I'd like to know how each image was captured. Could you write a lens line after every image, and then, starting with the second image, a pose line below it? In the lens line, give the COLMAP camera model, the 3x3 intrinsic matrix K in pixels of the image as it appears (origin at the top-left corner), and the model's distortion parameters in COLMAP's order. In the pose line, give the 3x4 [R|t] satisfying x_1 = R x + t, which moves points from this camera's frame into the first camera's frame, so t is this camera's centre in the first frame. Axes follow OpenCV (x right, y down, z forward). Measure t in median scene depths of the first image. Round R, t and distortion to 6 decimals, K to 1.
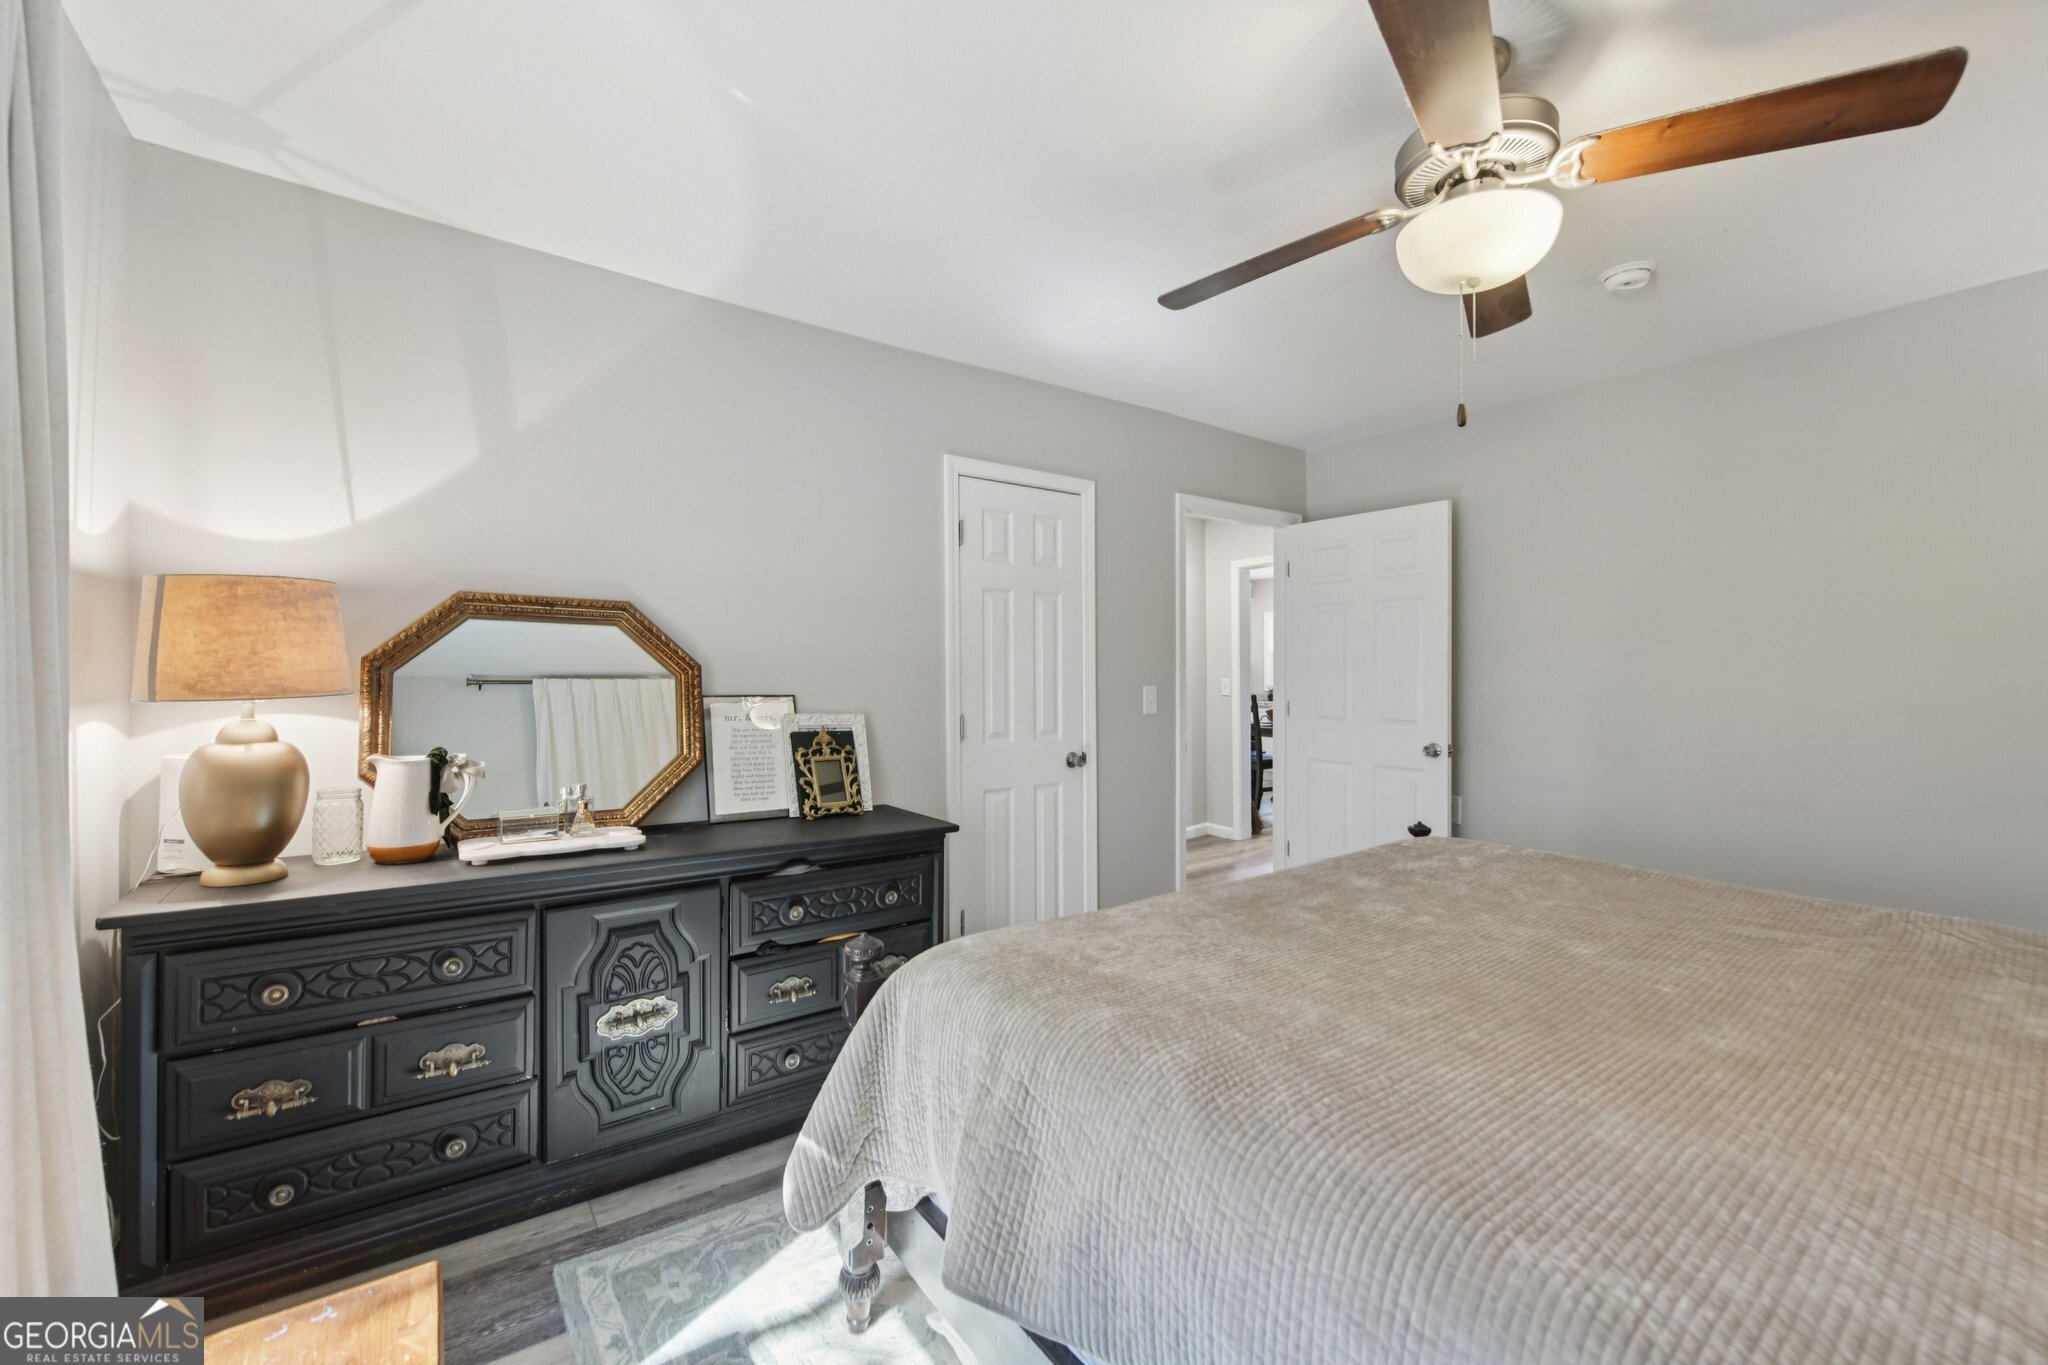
lens RADIAL K [[792.7, 0, 1024.0], [0, 792.7, 682.5], [0, 0, 1]] dist [-0.001974, -0.000185]
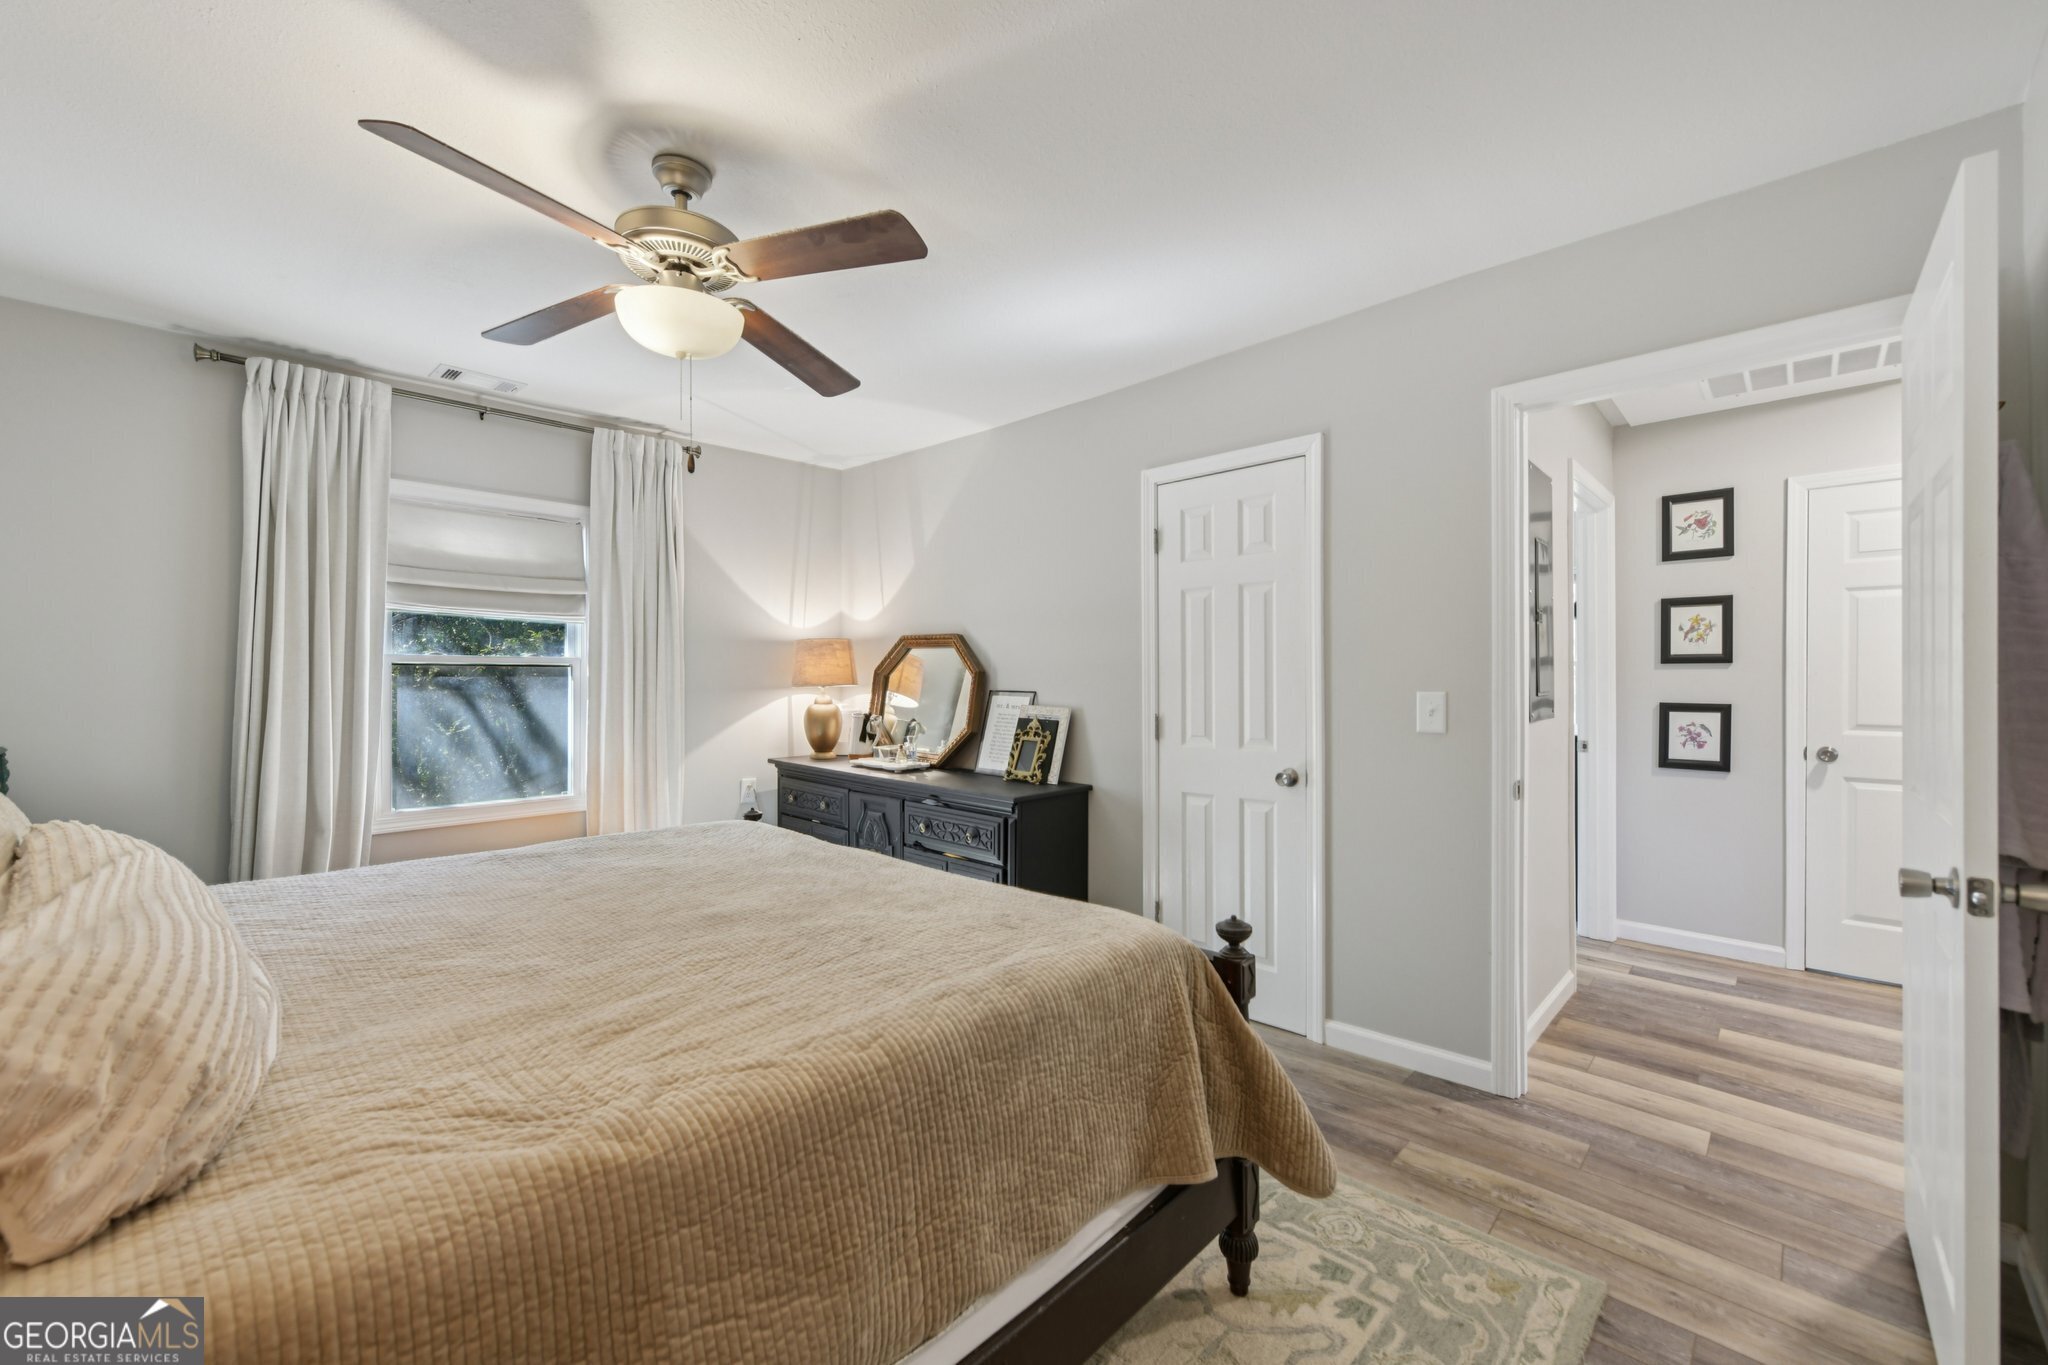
lens RADIAL K [[792.7, 0, 1024.0], [0, 792.7, 682.5], [0, 0, 1]] dist [-0.001974, -0.000185]
pose [[0.207556, 0.005658, -0.978207, 1.080177], [-0.005645, 0.999974, 0.004587, -0.005200], [0.978207, 0.004570, 0.207583, 0.727632]]
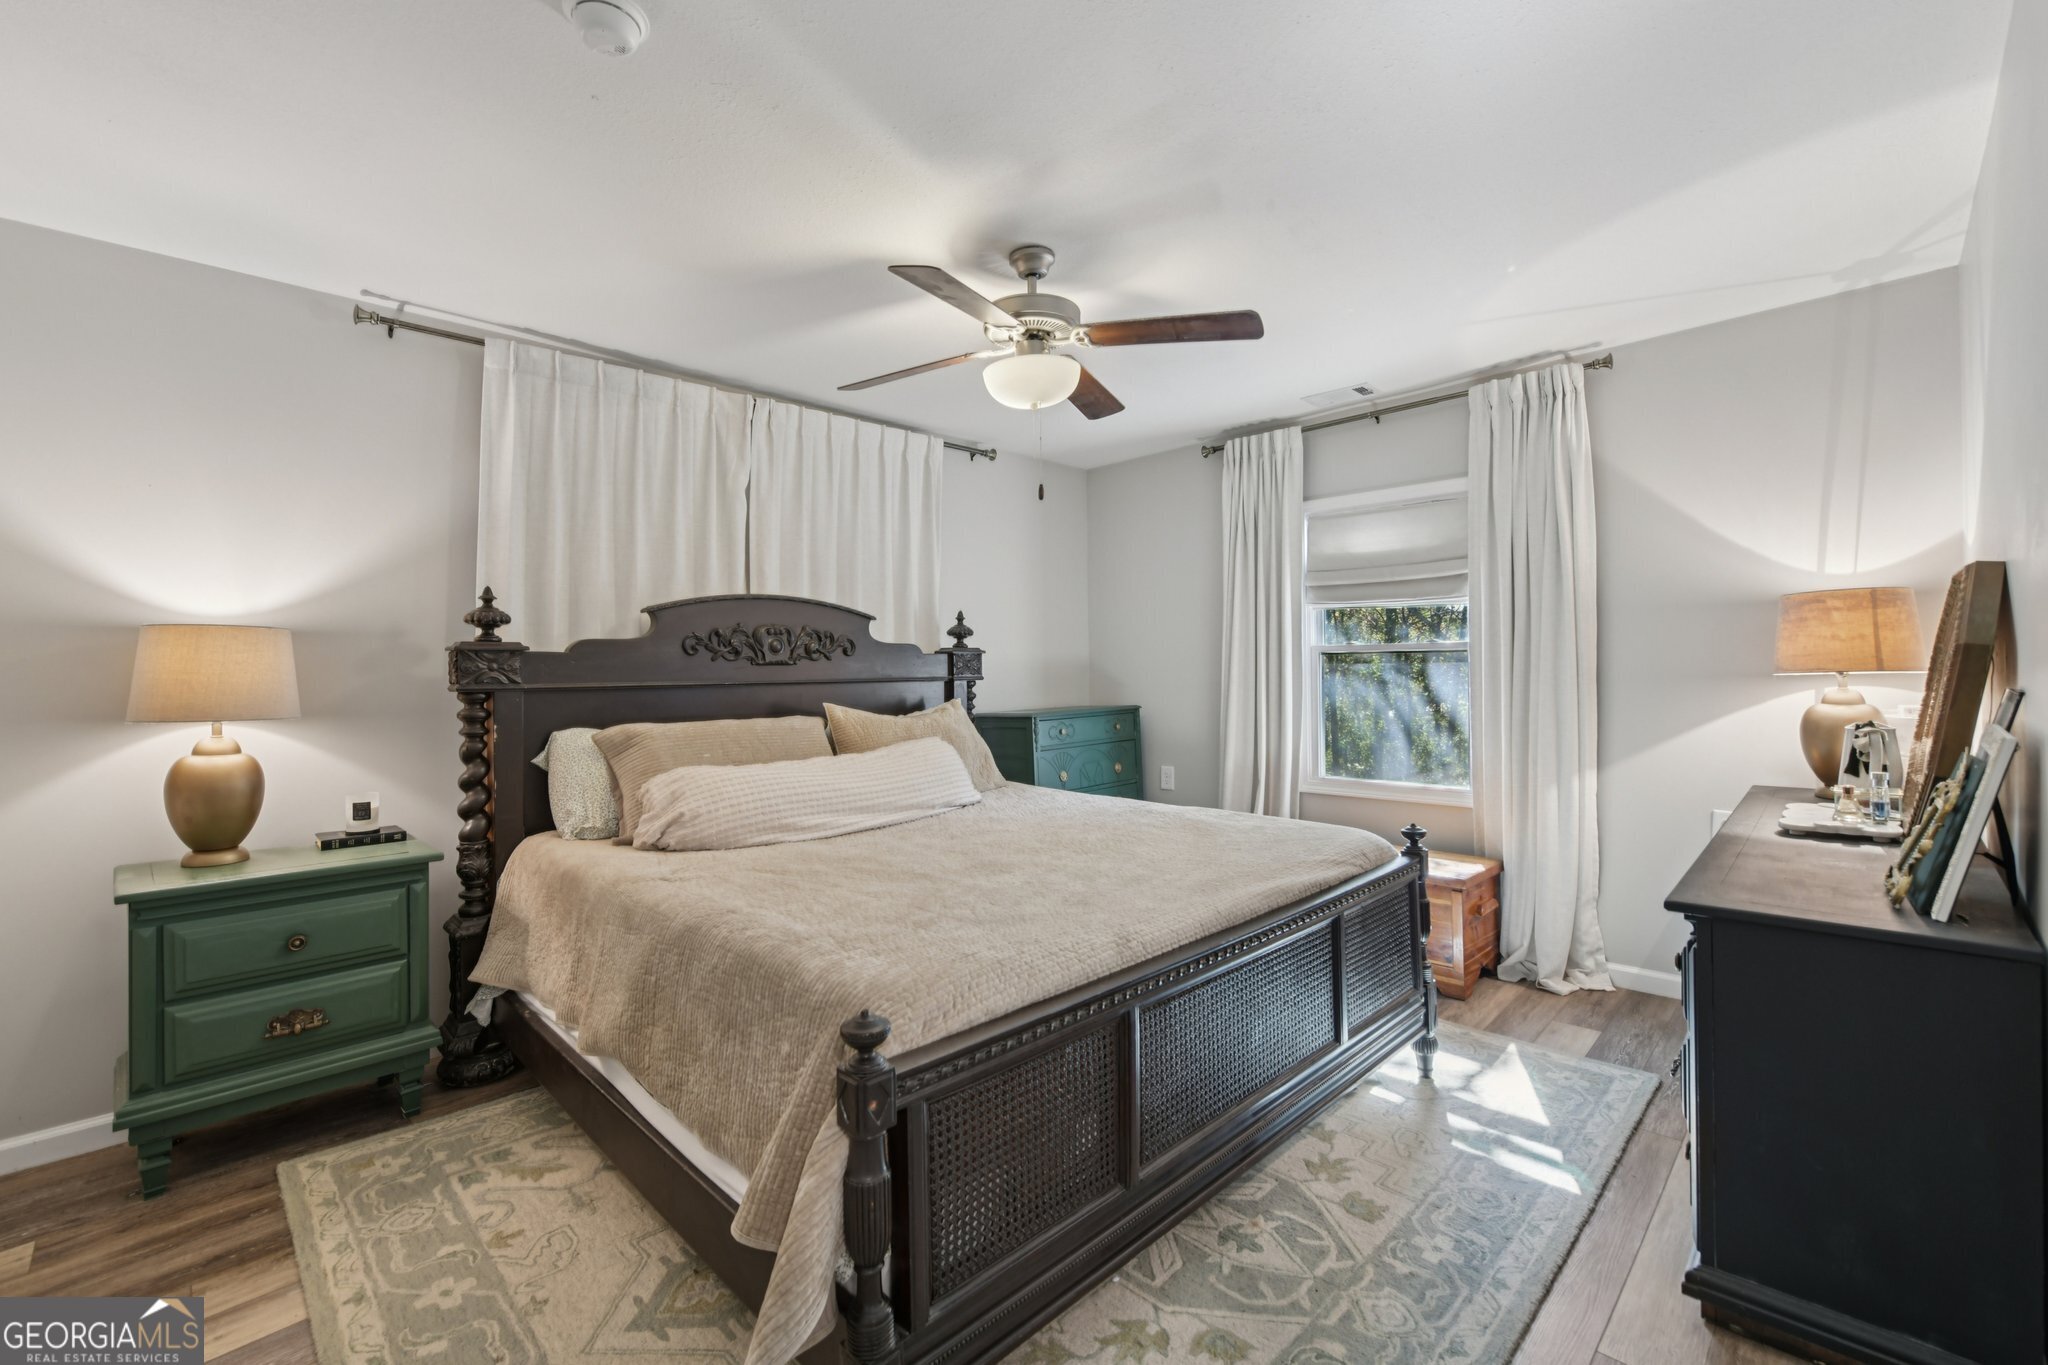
lens RADIAL K [[870.4, 0, 1024.0], [0, 870.4, 682.5], [0, 0, 1]] dist [0.001531, 0.000212]
pose [[-0.981391, 0.009677, -0.191779, 0.530487], [0.006381, 0.999821, 0.017796, -0.001690], [0.191917, 0.016241, -0.981277, 1.513481]]
